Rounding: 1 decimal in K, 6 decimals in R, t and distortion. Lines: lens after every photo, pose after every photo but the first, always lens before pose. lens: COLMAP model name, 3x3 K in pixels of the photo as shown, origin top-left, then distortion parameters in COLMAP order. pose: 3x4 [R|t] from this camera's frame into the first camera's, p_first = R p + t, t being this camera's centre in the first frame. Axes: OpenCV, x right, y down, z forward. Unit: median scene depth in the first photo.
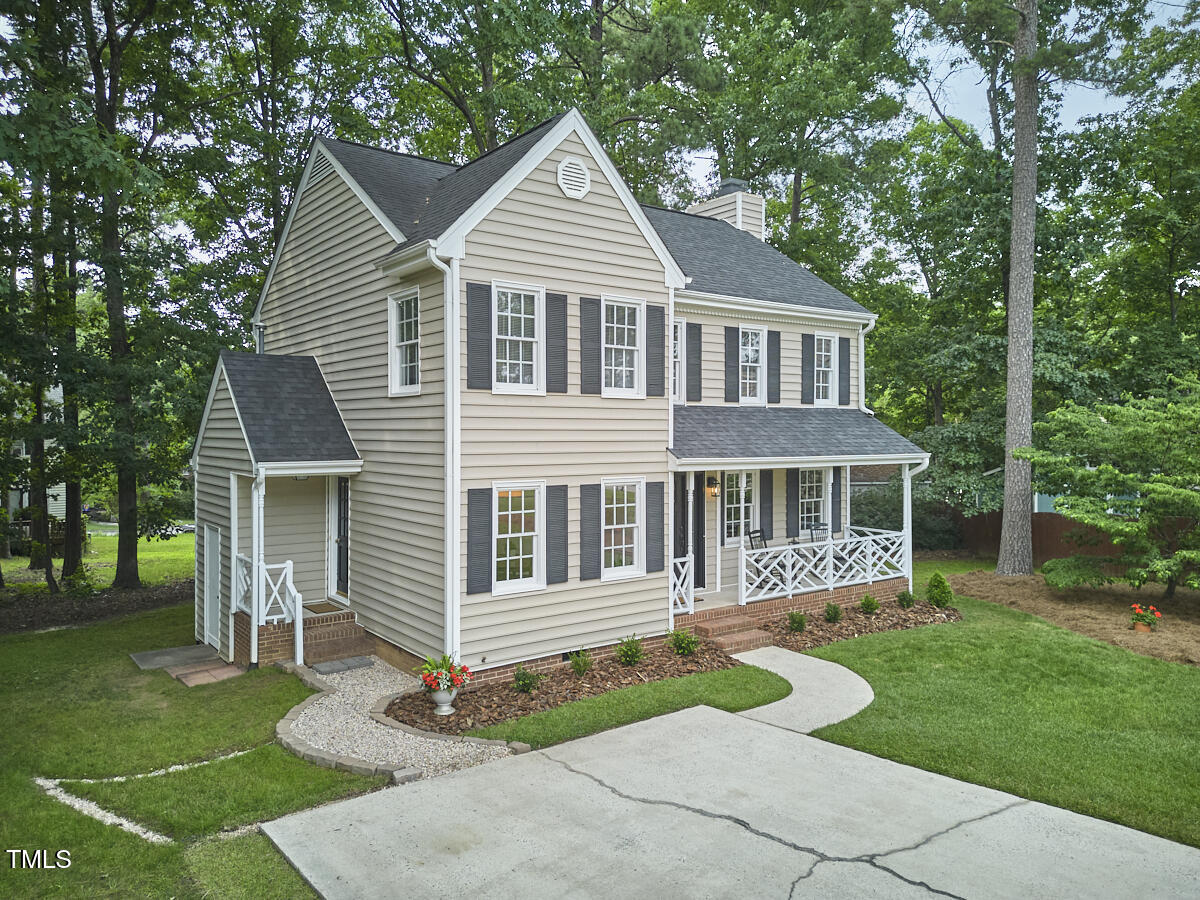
lens RADIAL K [[850.6, 0, 596.8], [0, 850.6, 440.7], [0, 0, 1]] dist [0.064934, -0.060414]
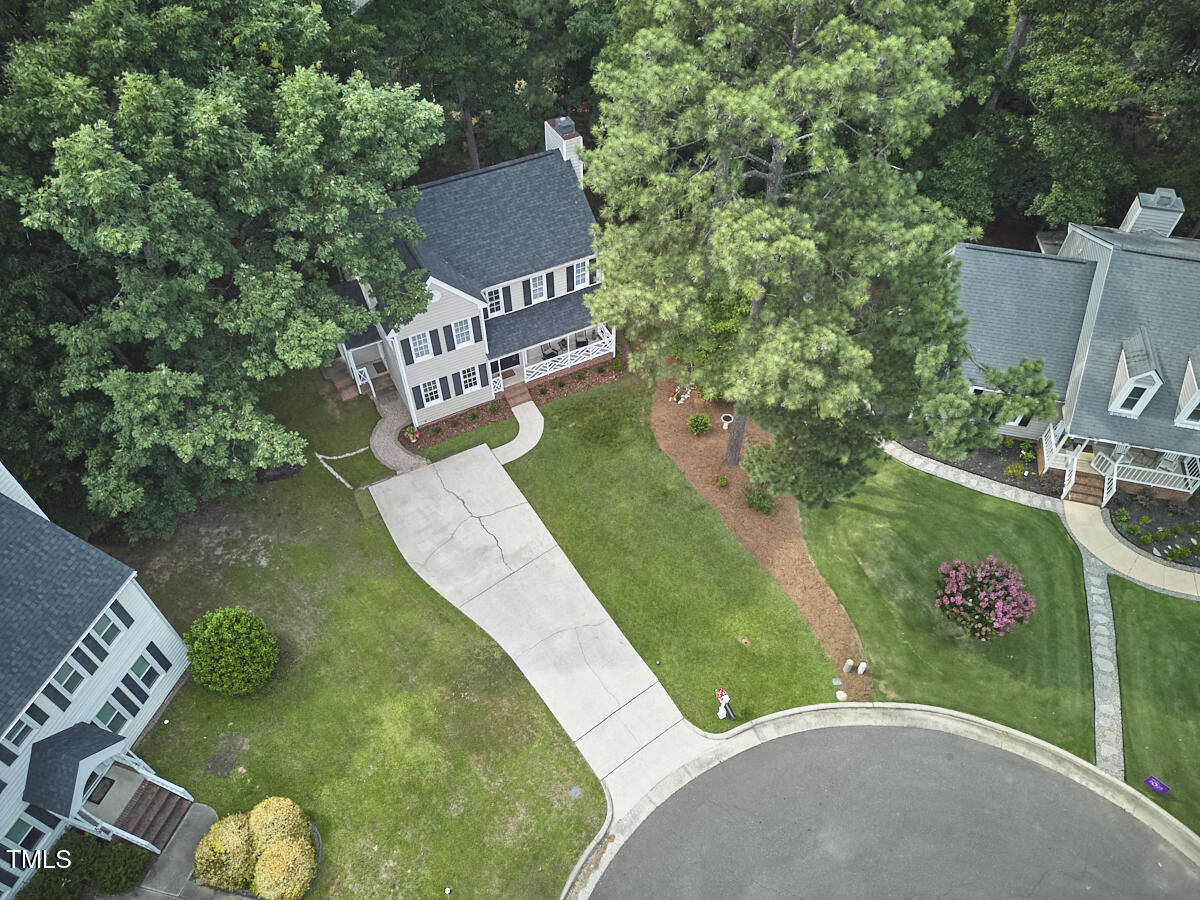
lens RADIAL K [[848.8, 0, 600.0], [0, 848.8, 450.0], [0, 0, 1]] dist [0.050770, -0.047414]
pose [[0.987859, 0.119411, -0.099377, 0.844160], [-0.003695, 0.657559, 0.753394, -2.074082], [0.155310, -0.743880, 0.650016, -1.097527]]
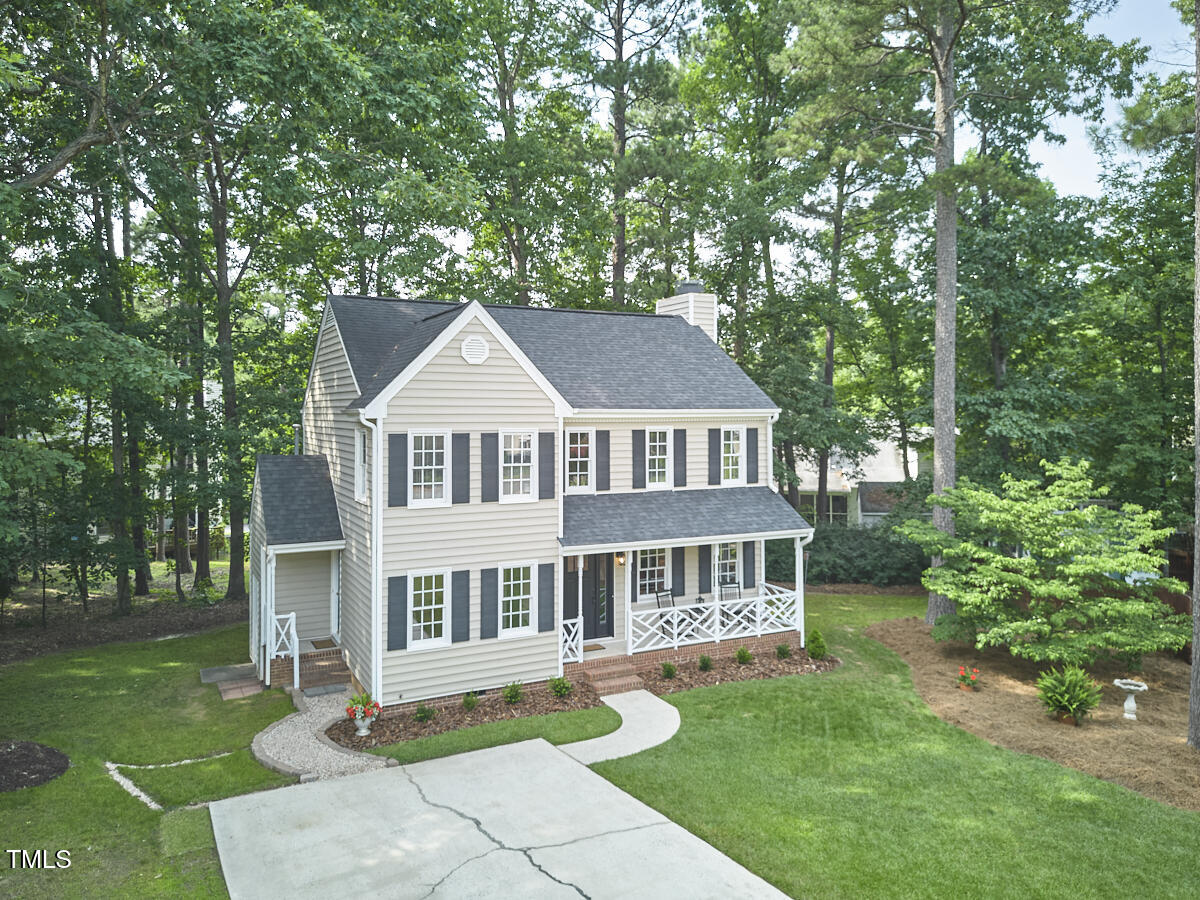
lens RADIAL K [[867.3, 0, 597.7], [0, 867.3, 409.0], [0, 0, 1]] dist [0.059380, -0.056064]
pose [[0.985656, -0.002261, -0.168753, 0.410190], [-0.000084, 0.999904, -0.013891, -0.189708], [0.168768, 0.013706, 0.985560, -0.363949]]
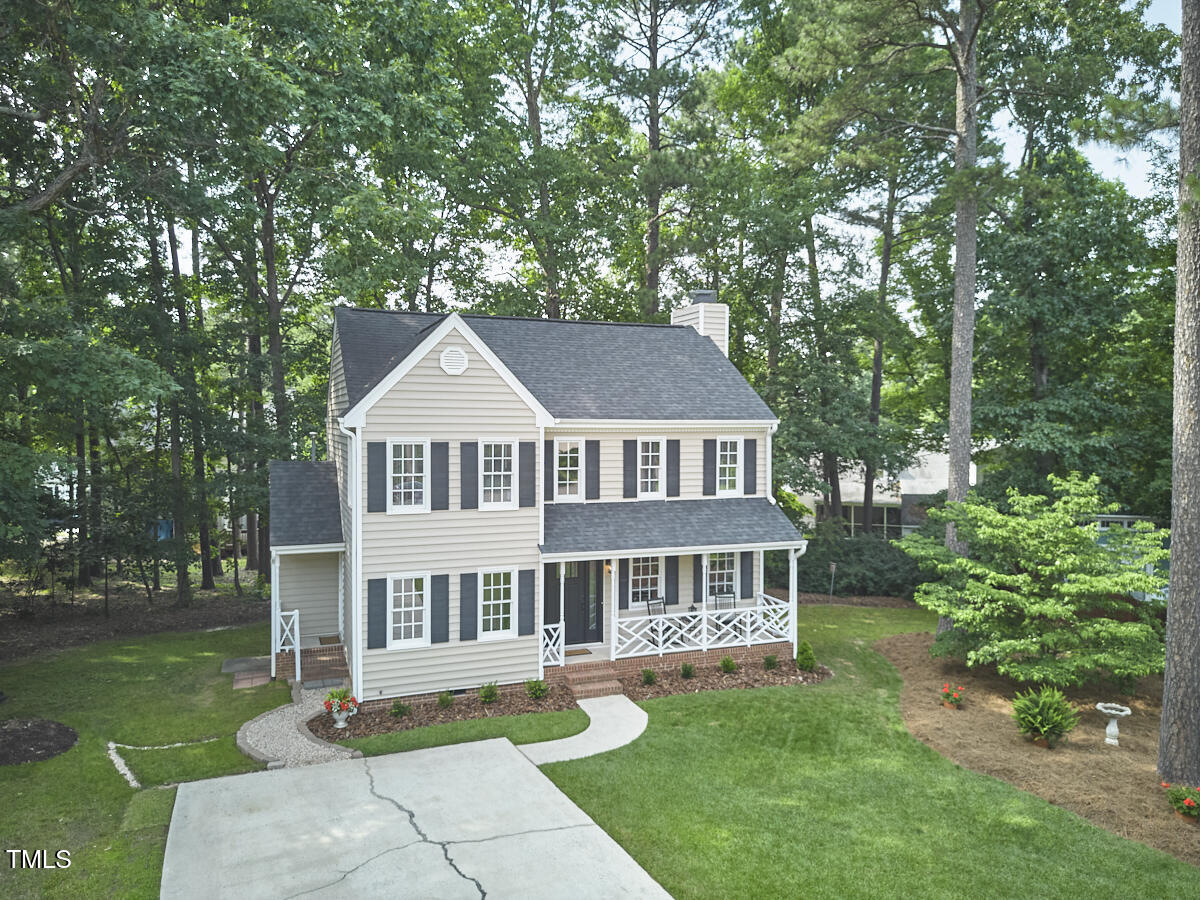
lens RADIAL K [[849.8, 0, 597.3], [0, 849.8, 446.1], [0, 0, 1]] dist [0.060508, -0.062708]
pose [[0.963093, 0.011646, -0.268918, 0.589770], [-0.006653, 0.999788, 0.019468, -0.193068], [0.269088, -0.016960, 0.962966, -0.312669]]
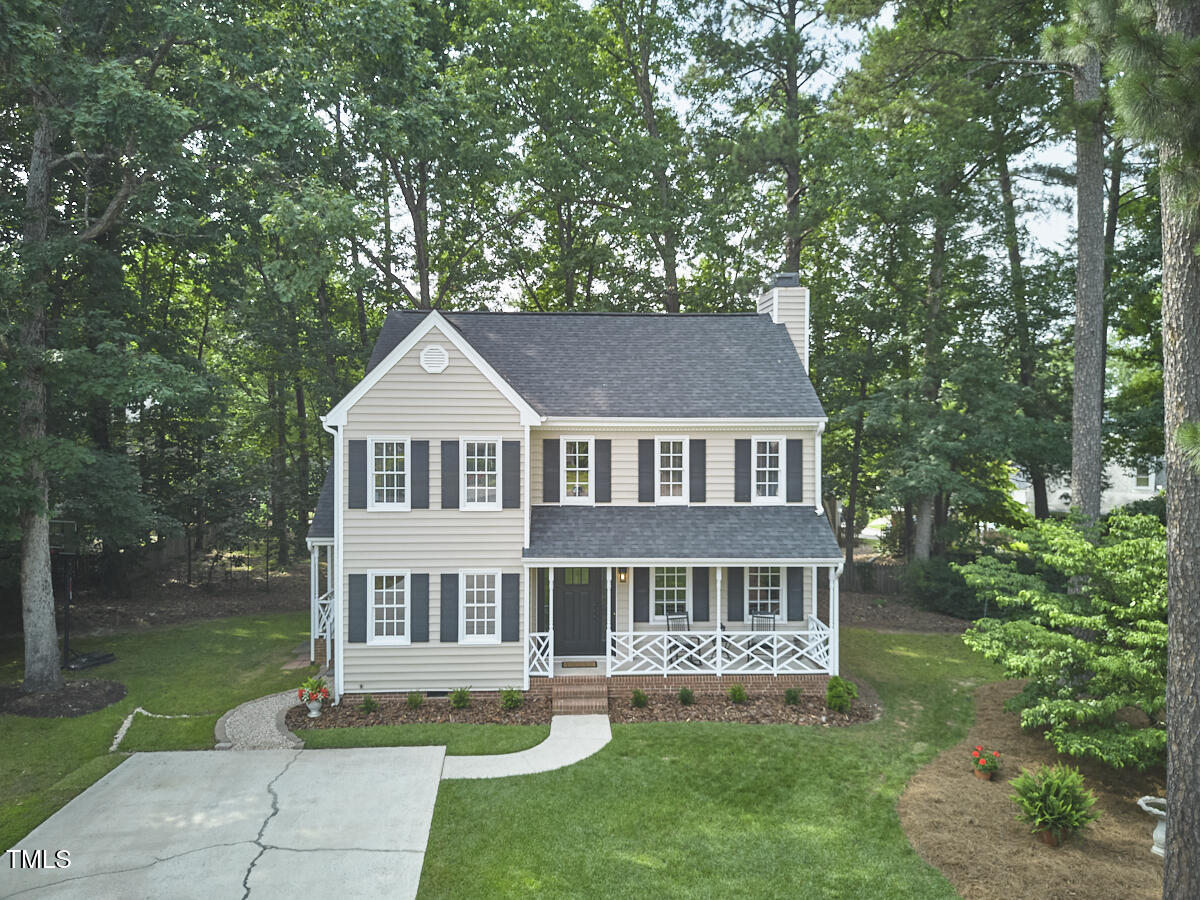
lens RADIAL K [[859.8, 0, 597.2], [0, 859.8, 426.7], [0, 0, 1]] dist [0.049322, -0.042031]
pose [[0.823911, 0.008379, -0.566657, 1.012254], [-0.008128, 0.999963, 0.002967, -0.199939], [0.566661, 0.002161, 0.823948, -0.030587]]
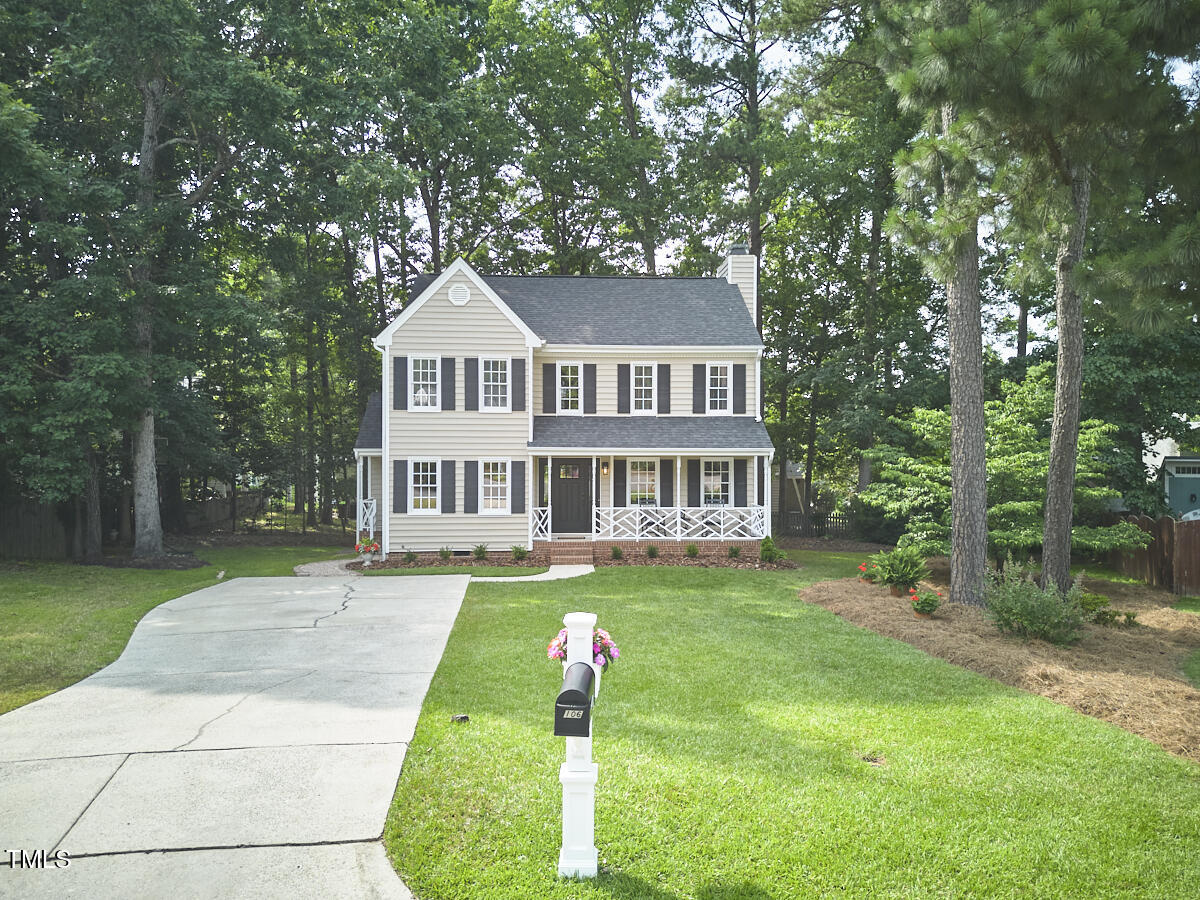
lens RADIAL K [[847.0, 0, 597.5], [0, 847.0, 447.2], [0, 0, 1]] dist [0.070692, -0.074090]
pose [[0.827474, -0.000921, -0.561504, 1.254969], [-0.008237, 0.999871, -0.013779, 0.046477], [0.561444, 0.016027, 0.827360, -0.351931]]
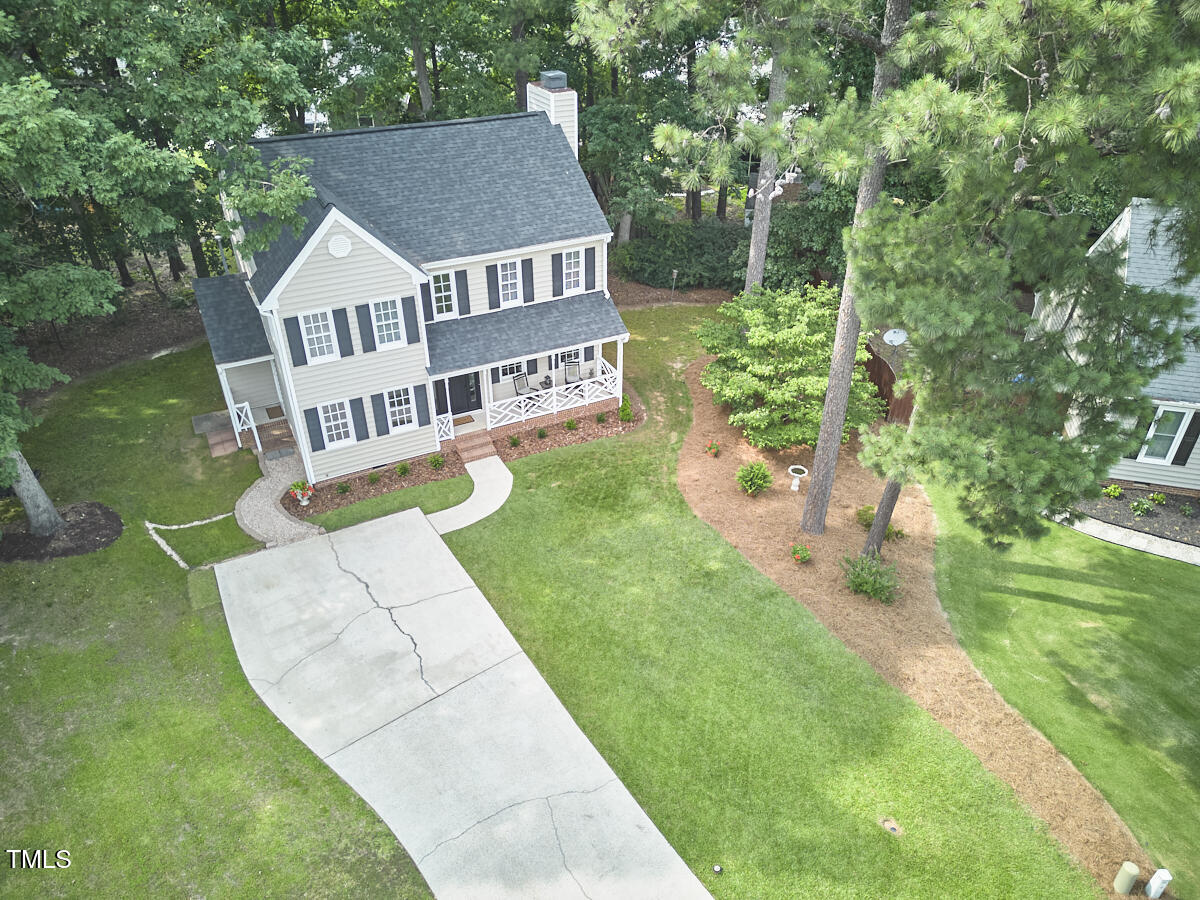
lens RADIAL K [[842.5, 0, 600.7], [0, 842.5, 453.1], [0, 0, 1]] dist [0.053077, -0.048109]
pose [[0.987189, 0.092474, -0.130025, 0.778055], [-0.007170, 0.839807, 0.542838, -0.906872], [0.159395, -0.534952, 0.829711, -0.608994]]
